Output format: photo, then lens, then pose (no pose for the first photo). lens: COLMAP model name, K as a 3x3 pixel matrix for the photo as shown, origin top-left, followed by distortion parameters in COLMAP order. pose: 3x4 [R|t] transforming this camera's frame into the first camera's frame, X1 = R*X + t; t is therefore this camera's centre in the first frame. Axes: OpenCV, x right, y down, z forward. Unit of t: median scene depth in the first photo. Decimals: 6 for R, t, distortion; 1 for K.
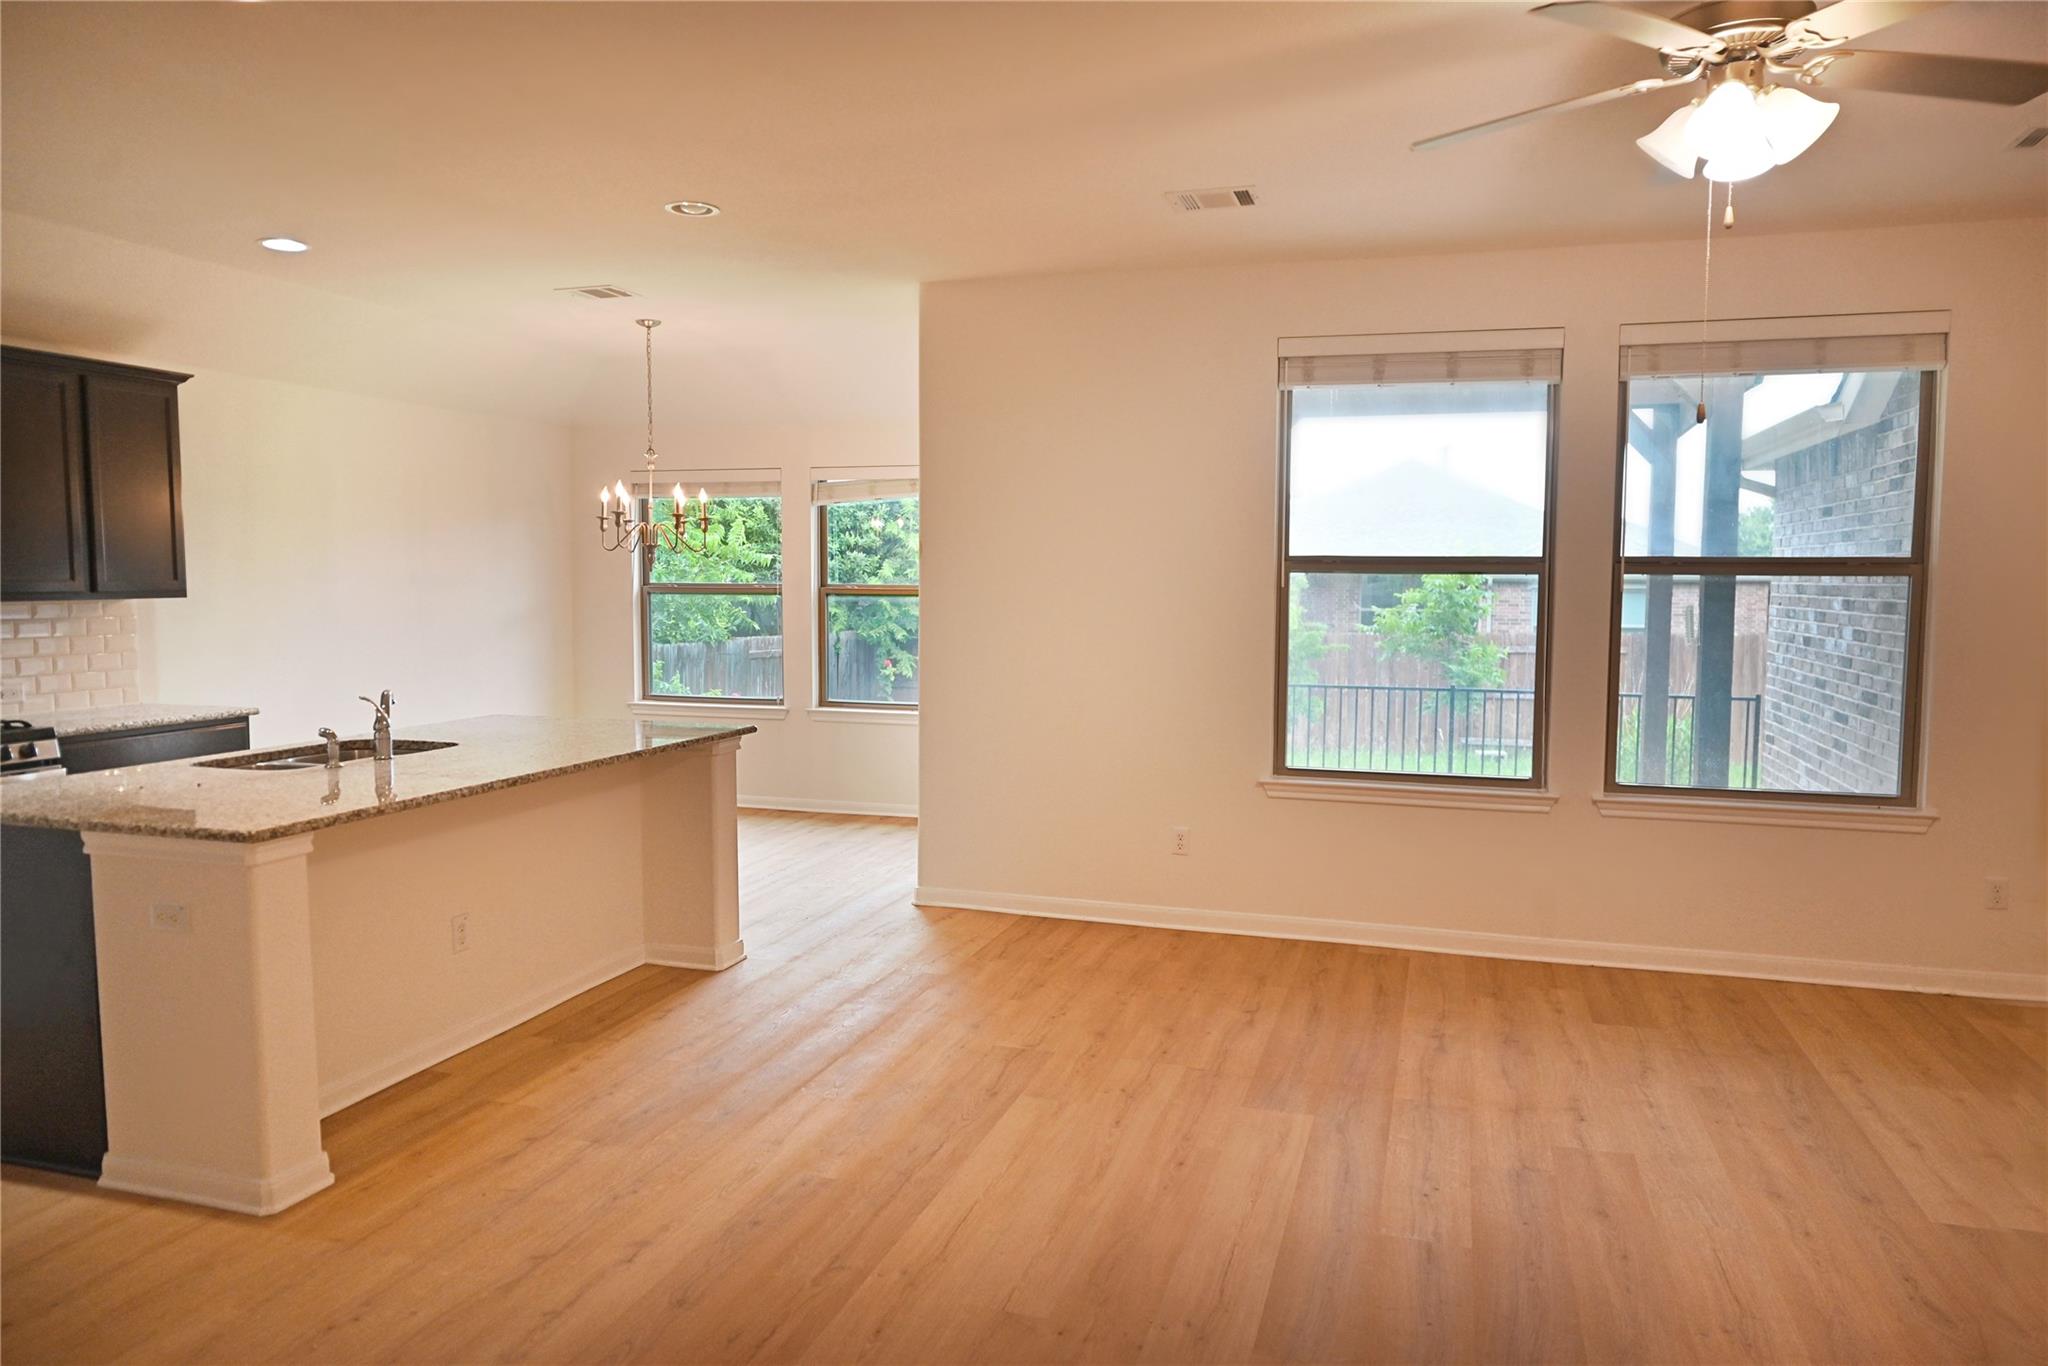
lens RADIAL K [[1388.4, 0, 1024.0], [0, 1388.4, 684.2], [0, 0, 1]] dist [-0.002360, 0.006501]
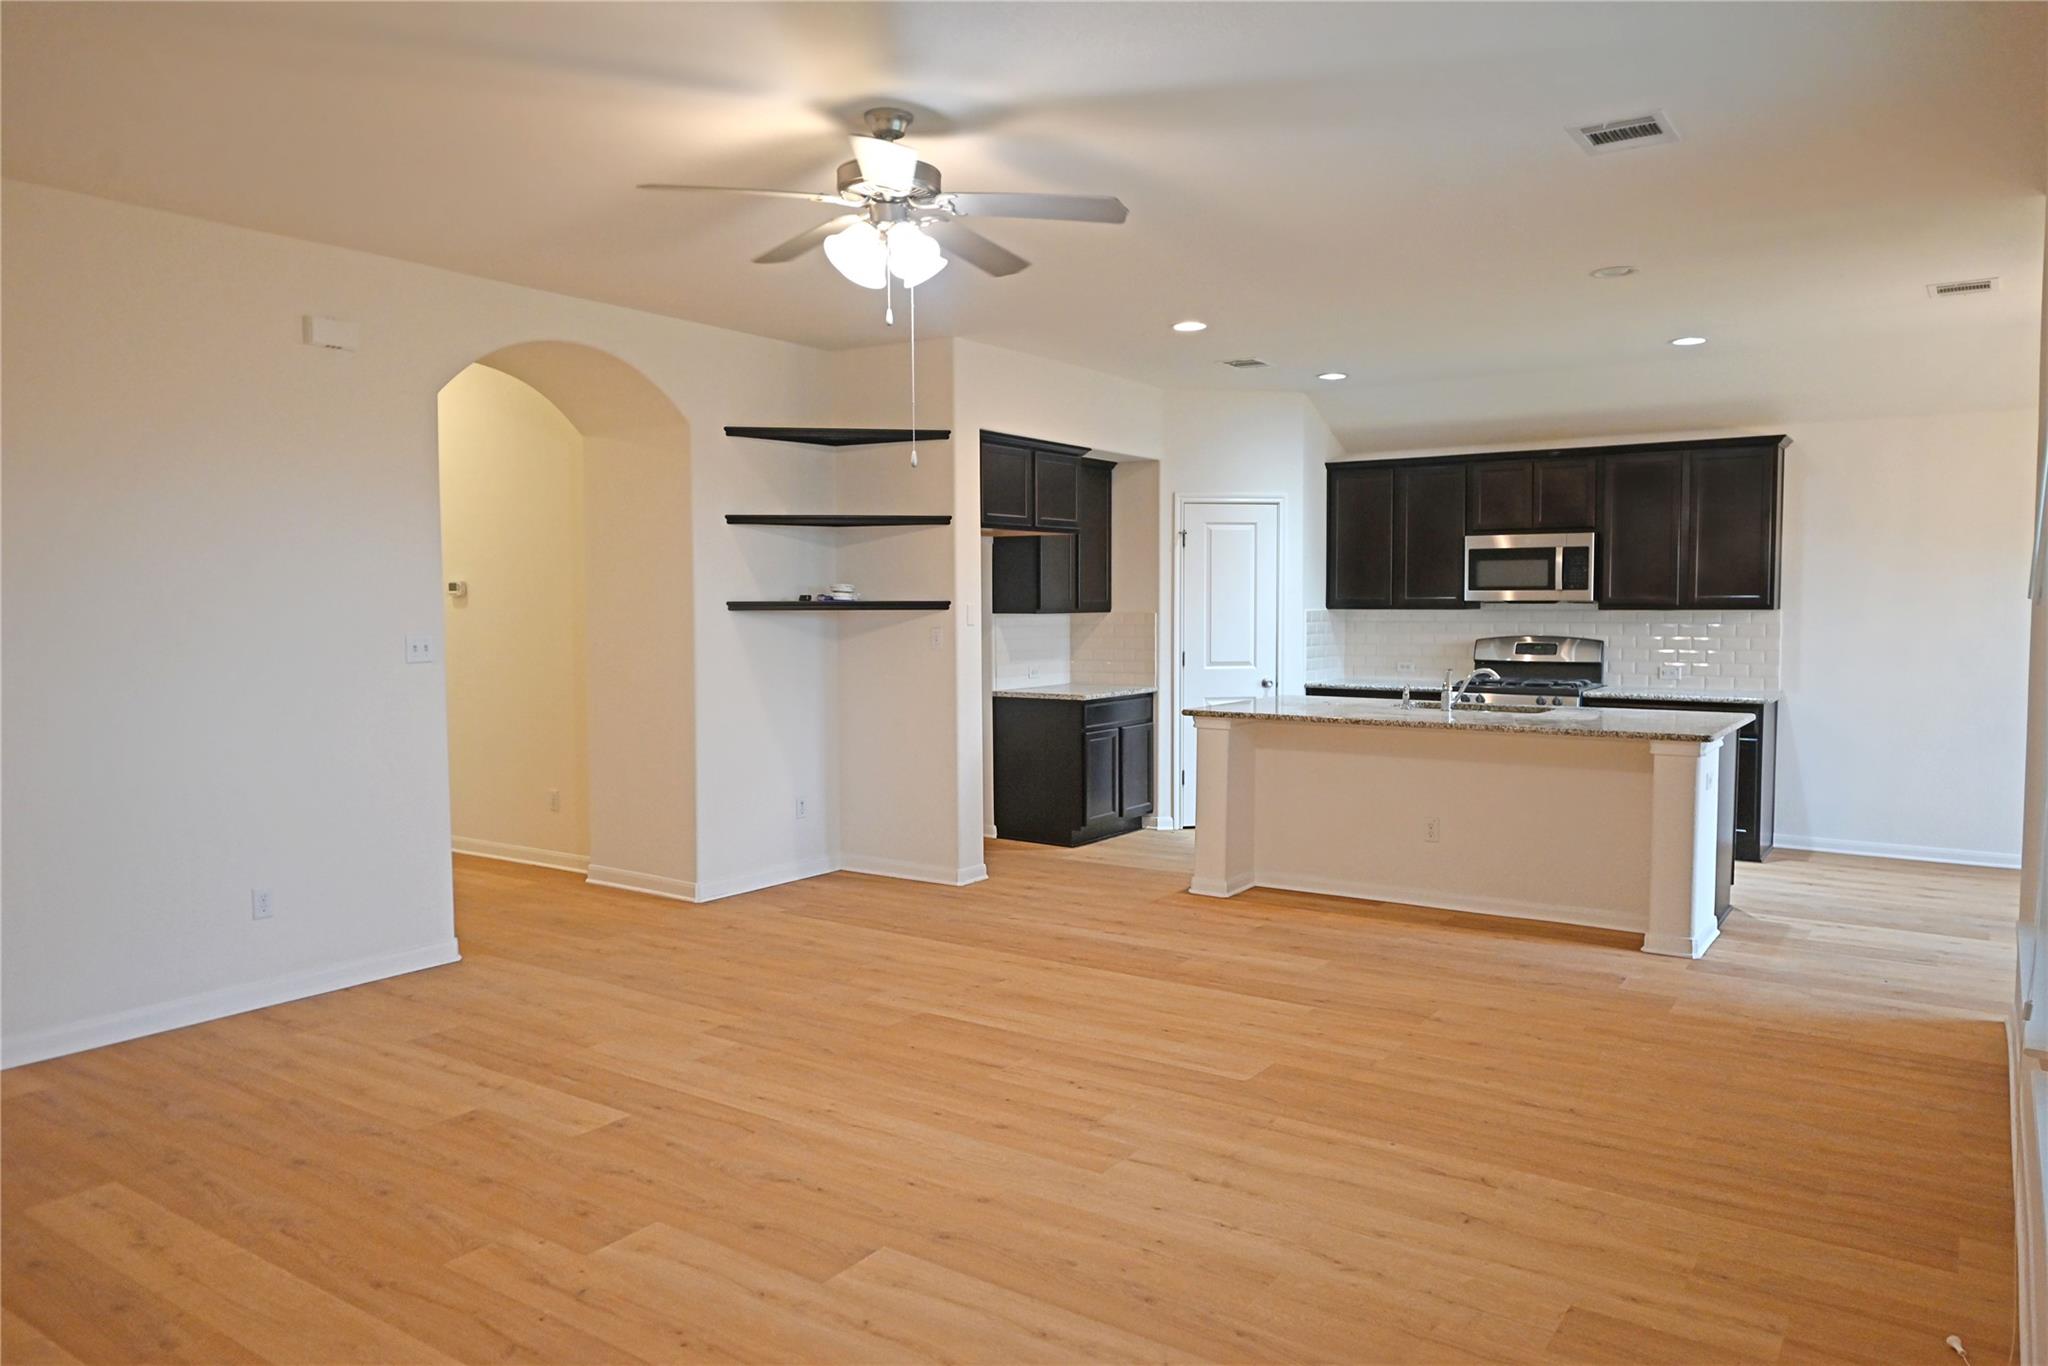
lens RADIAL K [[1388.4, 0, 1024.7], [0, 1388.4, 680.9], [0, 0, 1]] dist [-0.002360, 0.006501]
pose [[-0.299102, 0.054193, -0.952681, 1.035216], [-0.073030, 0.994158, 0.079481, -0.060751], [0.951422, 0.093347, -0.293397, 0.910046]]
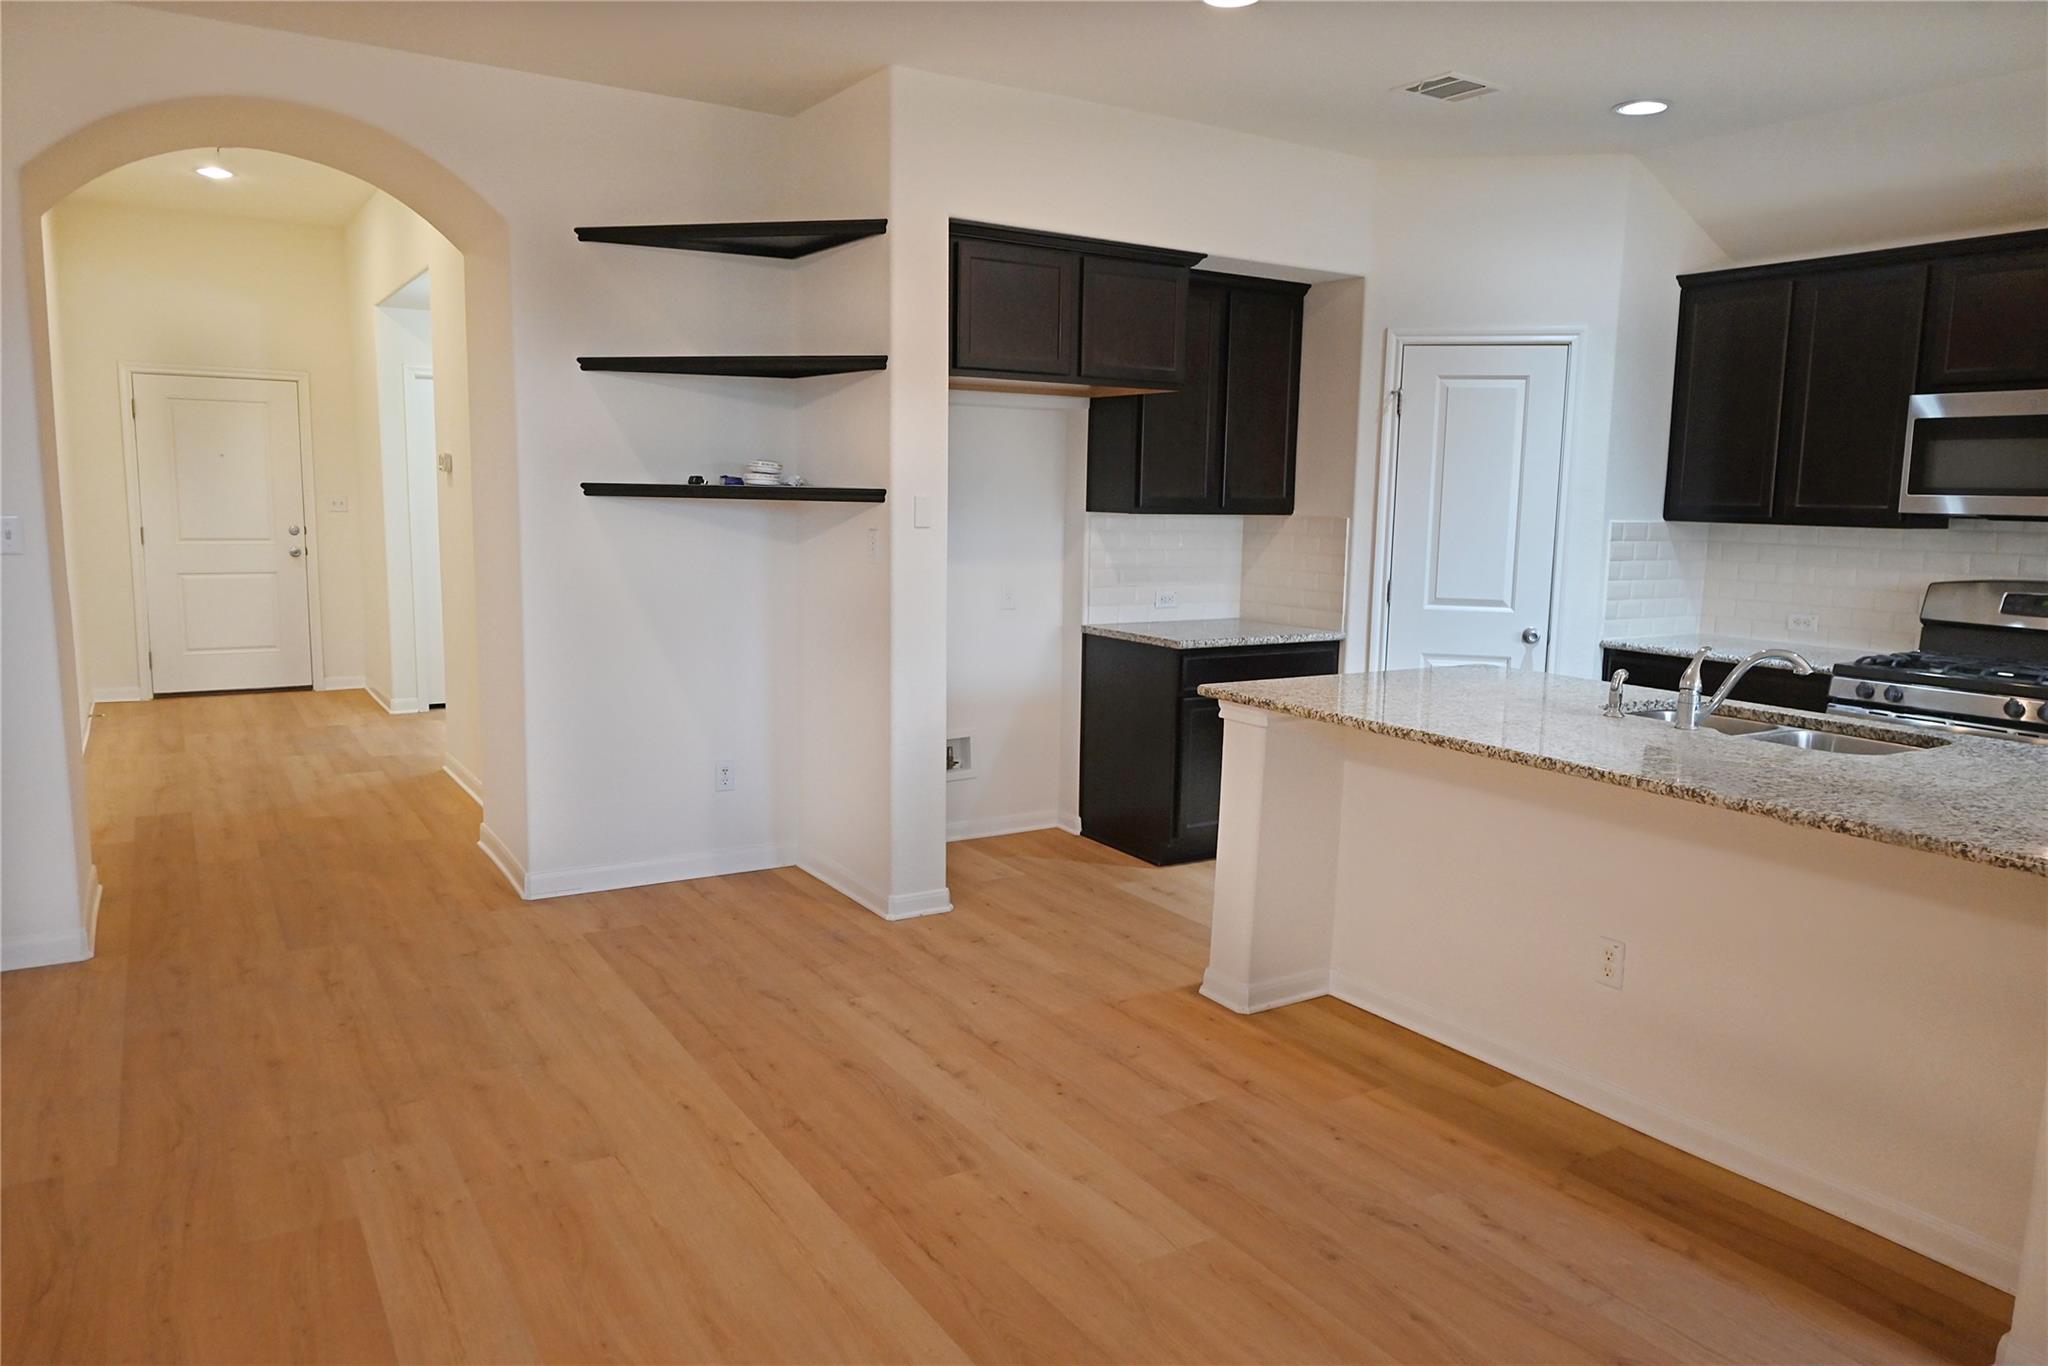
lens RADIAL K [[1388.4, 0, 1028.6], [0, 1388.4, 681.5], [0, 0, 1]] dist [-0.002360, 0.006501]
pose [[-0.651649, 0.088233, -0.753372, 0.325974], [-0.081975, 0.979202, 0.185588, -0.077918], [0.754078, 0.182696, -0.630863, 1.094541]]
